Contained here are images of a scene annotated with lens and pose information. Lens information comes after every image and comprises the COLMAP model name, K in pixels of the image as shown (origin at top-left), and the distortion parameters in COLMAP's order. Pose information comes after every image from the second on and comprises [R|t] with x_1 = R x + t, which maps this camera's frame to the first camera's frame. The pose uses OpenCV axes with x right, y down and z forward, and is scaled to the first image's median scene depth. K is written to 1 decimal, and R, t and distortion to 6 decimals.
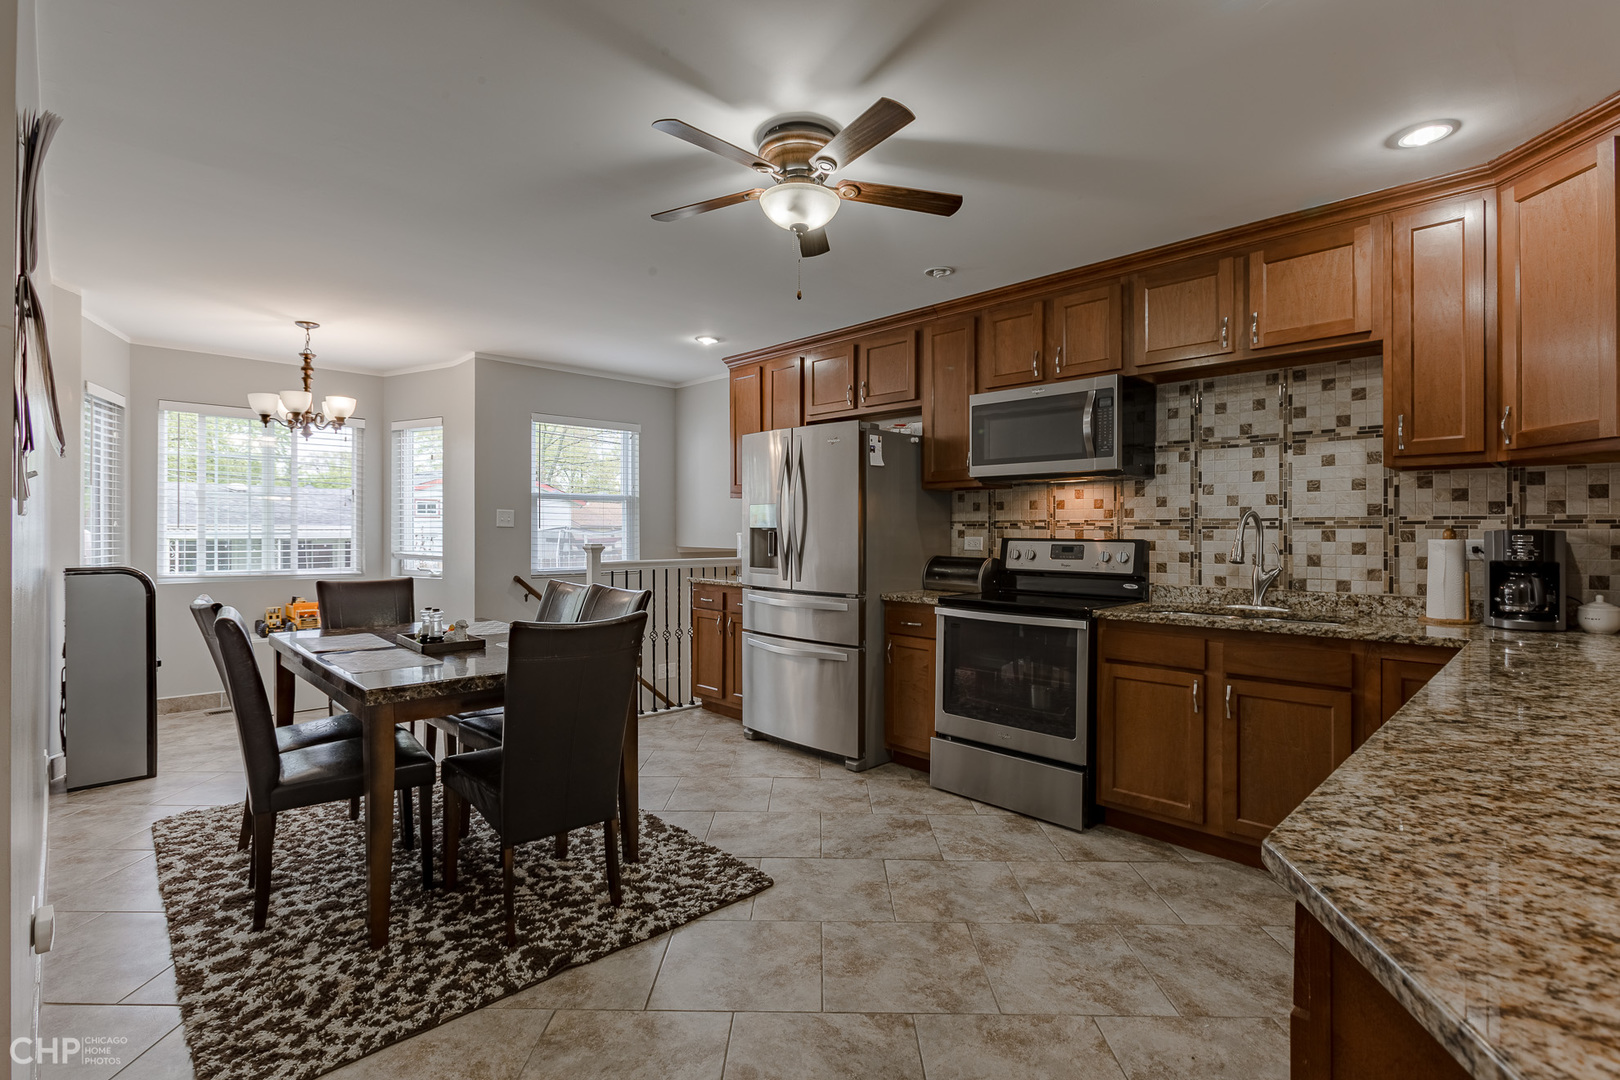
lens RADIAL K [[779.8, 0, 807.2], [0, 779.8, 530.4], [0, 0, 1]] dist [-0.003695, 0.000629]
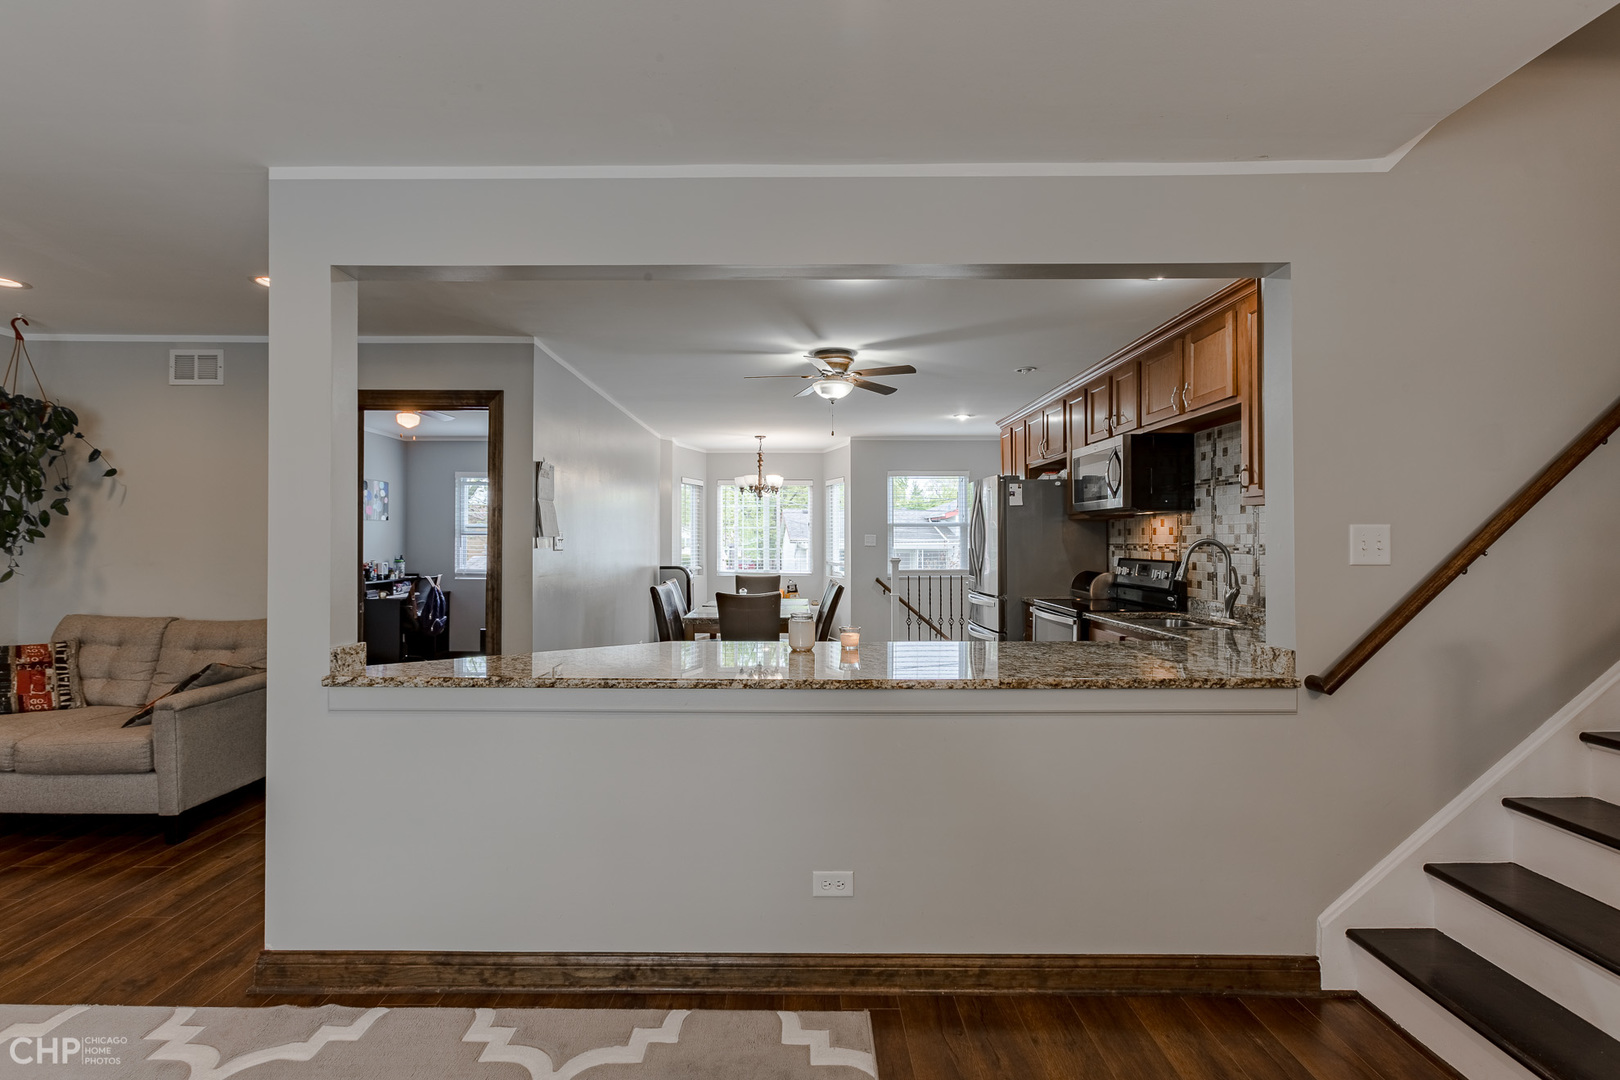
lens RADIAL K [[728.8, 0, 785.6], [0, 728.8, 535.4], [0, 0, 1]] dist [-0.017584, 0.009400]
pose [[0.713806, -0.009282, -0.700282, 0.785246], [0.004780, 0.999953, -0.008382, -0.022104], [0.700328, 0.002636, 0.713817, -0.244735]]
